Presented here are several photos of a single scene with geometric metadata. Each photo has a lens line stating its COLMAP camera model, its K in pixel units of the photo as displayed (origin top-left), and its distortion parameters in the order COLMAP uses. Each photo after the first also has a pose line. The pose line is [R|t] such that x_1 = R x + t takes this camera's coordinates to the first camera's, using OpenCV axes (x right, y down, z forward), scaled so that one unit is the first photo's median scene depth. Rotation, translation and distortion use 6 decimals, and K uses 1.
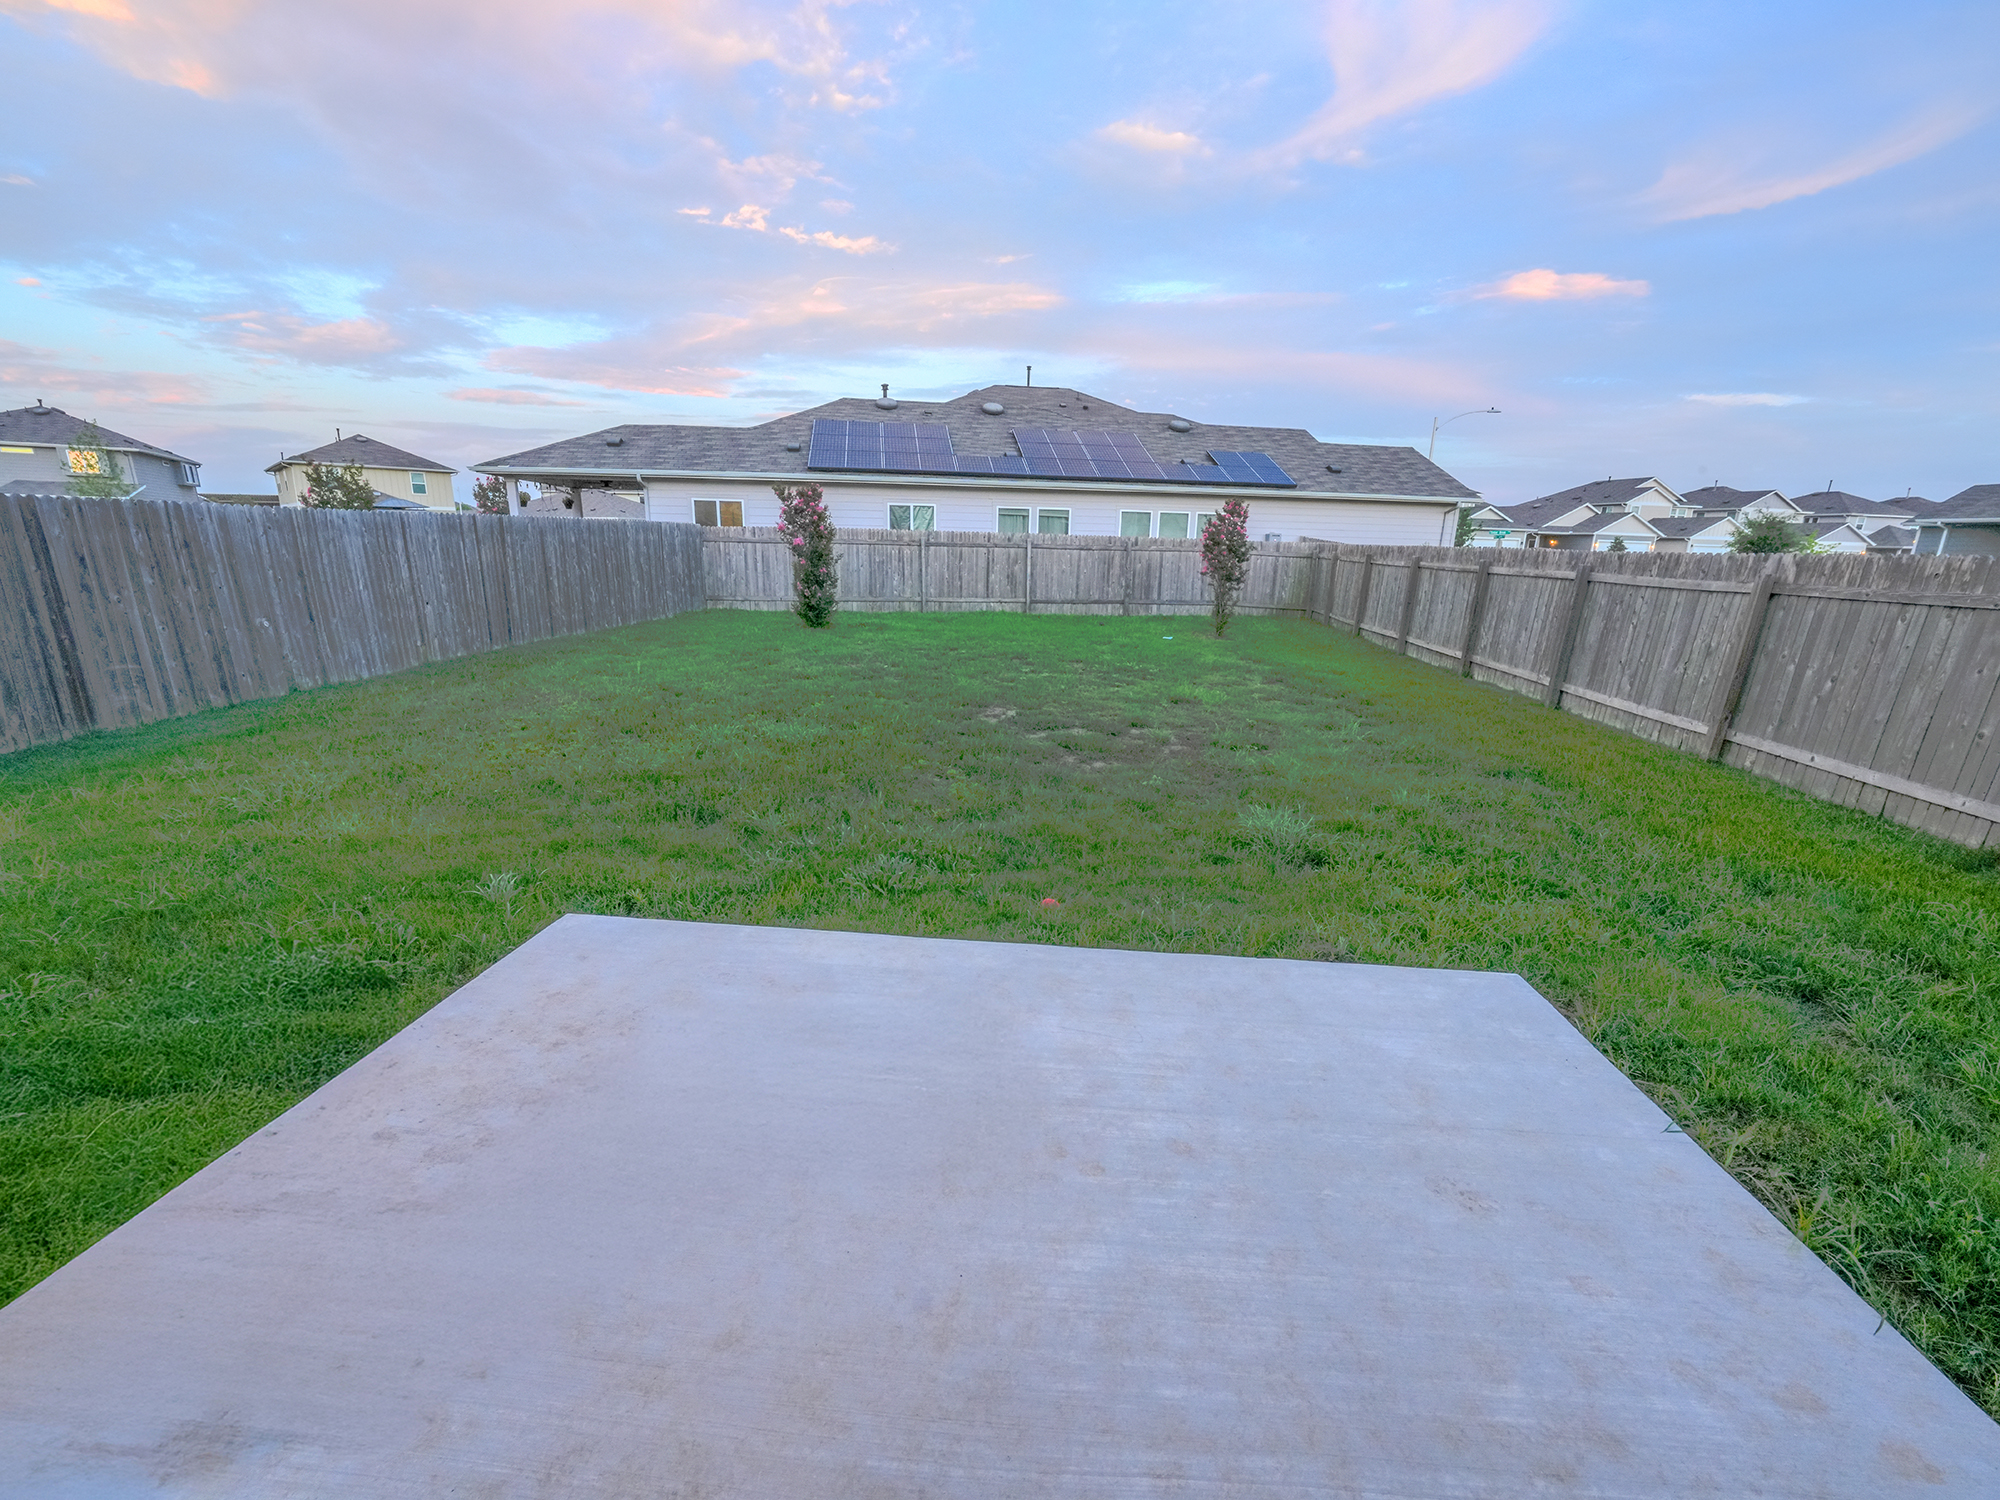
lens RADIAL K [[703.7, 0, 1000.0], [0, 703.7, 750.0], [0, 0, 1]] dist [0.000046, 0.000000]
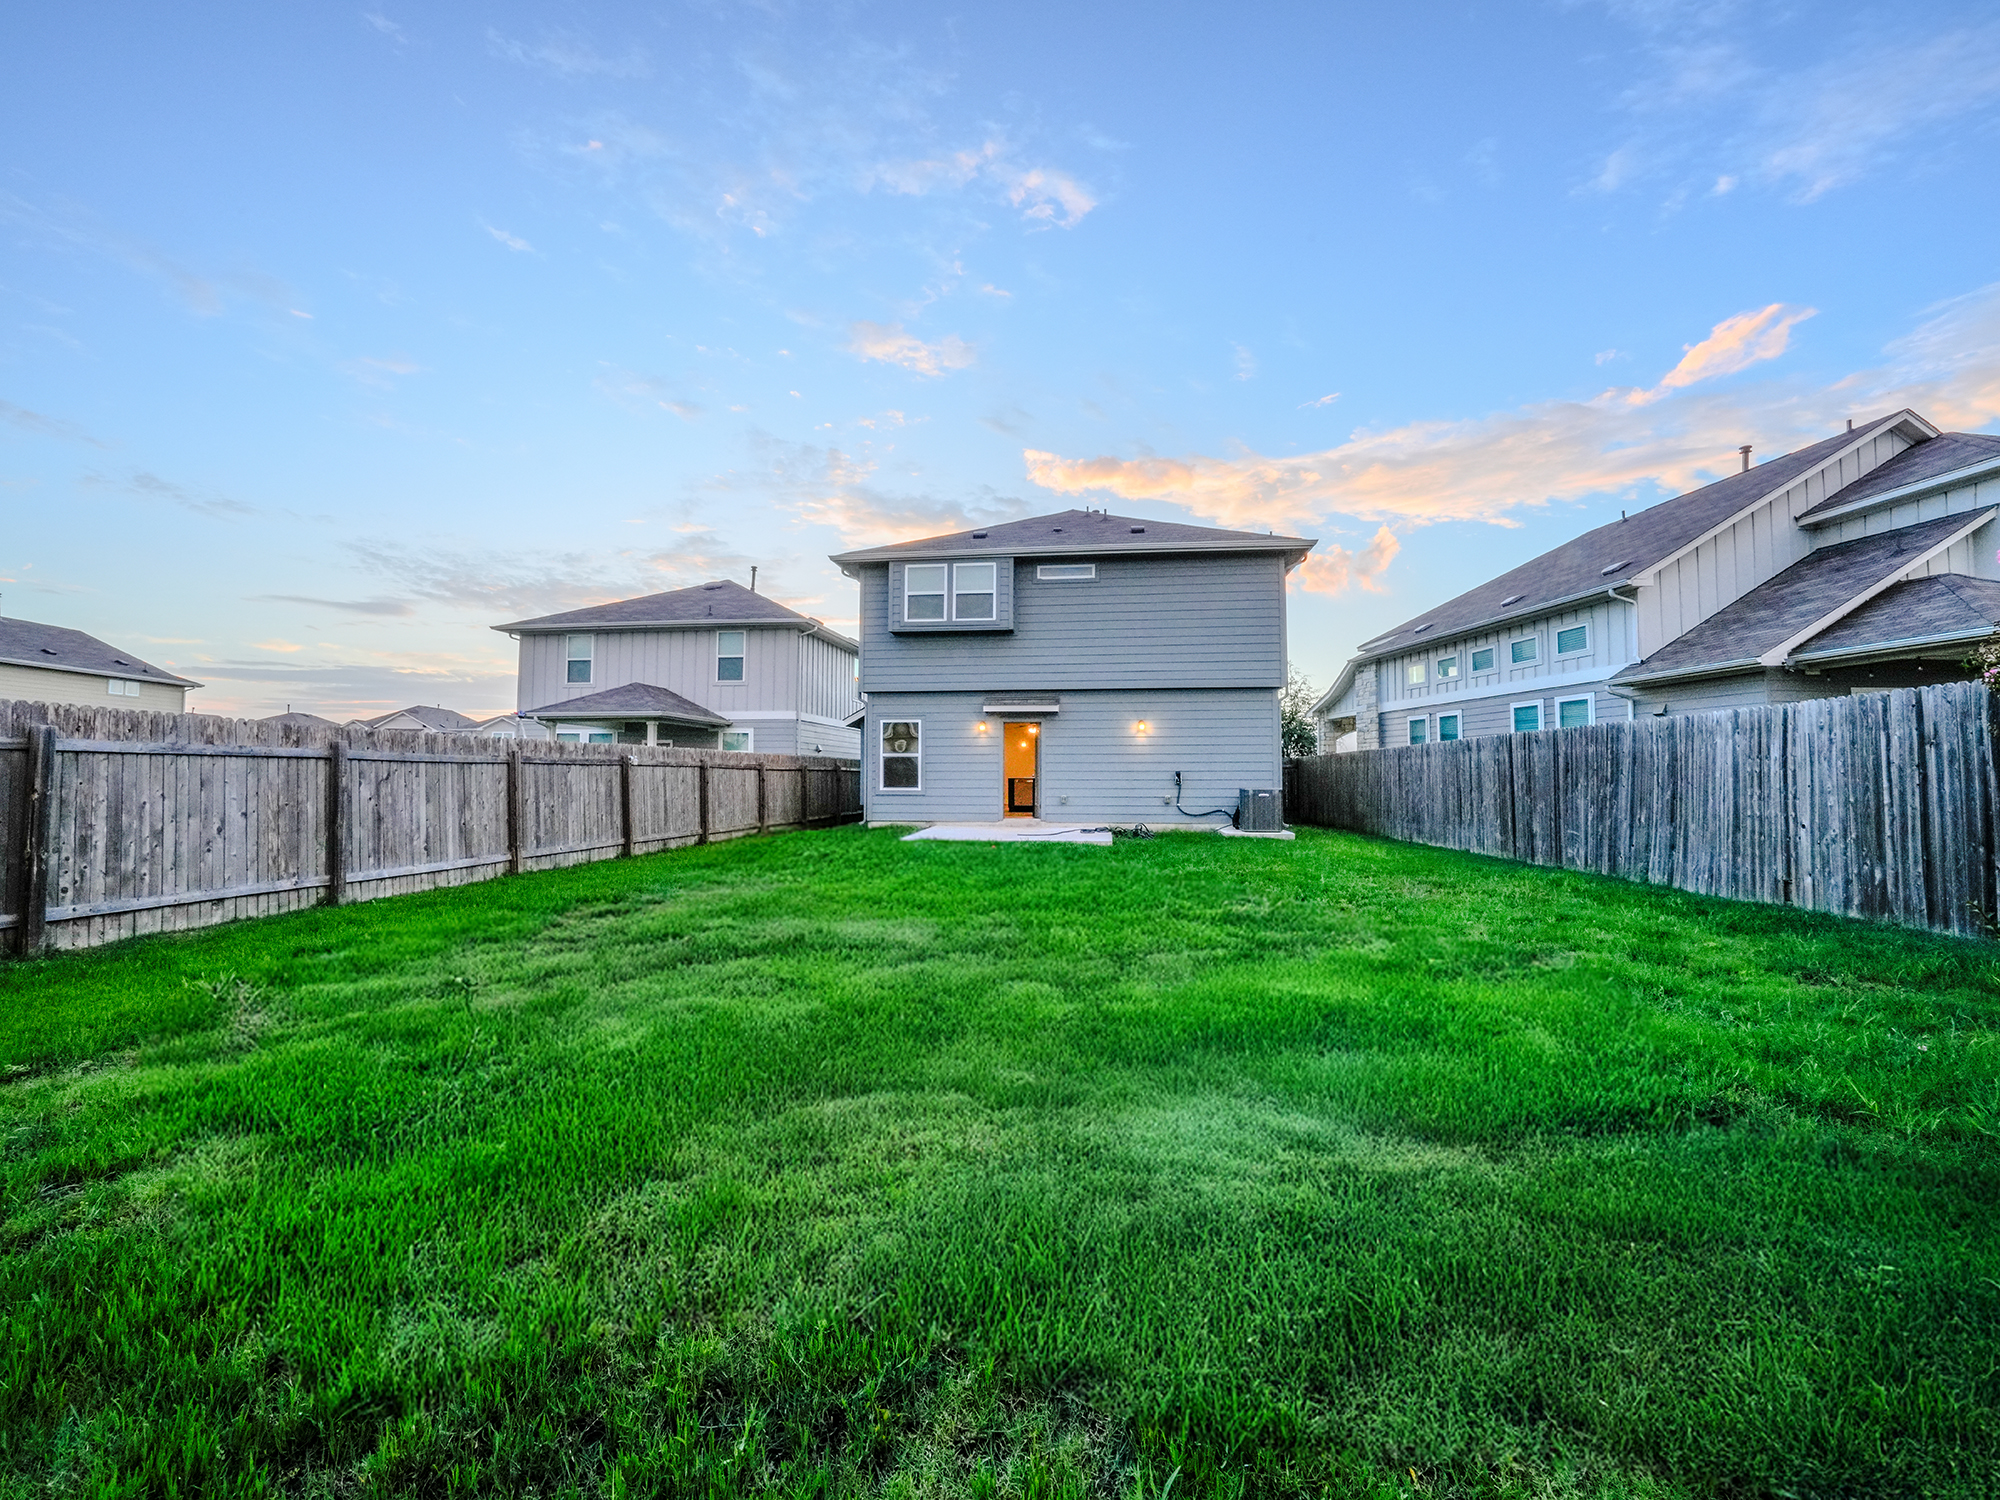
lens RADIAL K [[703.7, 0, 1000.0], [0, 703.7, 750.0], [0, 0, 1]] dist [0.000046, 0.000000]
pose [[-0.999536, -0.022363, 0.020696, -0.009627], [-0.016521, 0.968473, 0.248572, -0.524693], [-0.025602, 0.248114, -0.968392, 1.992063]]
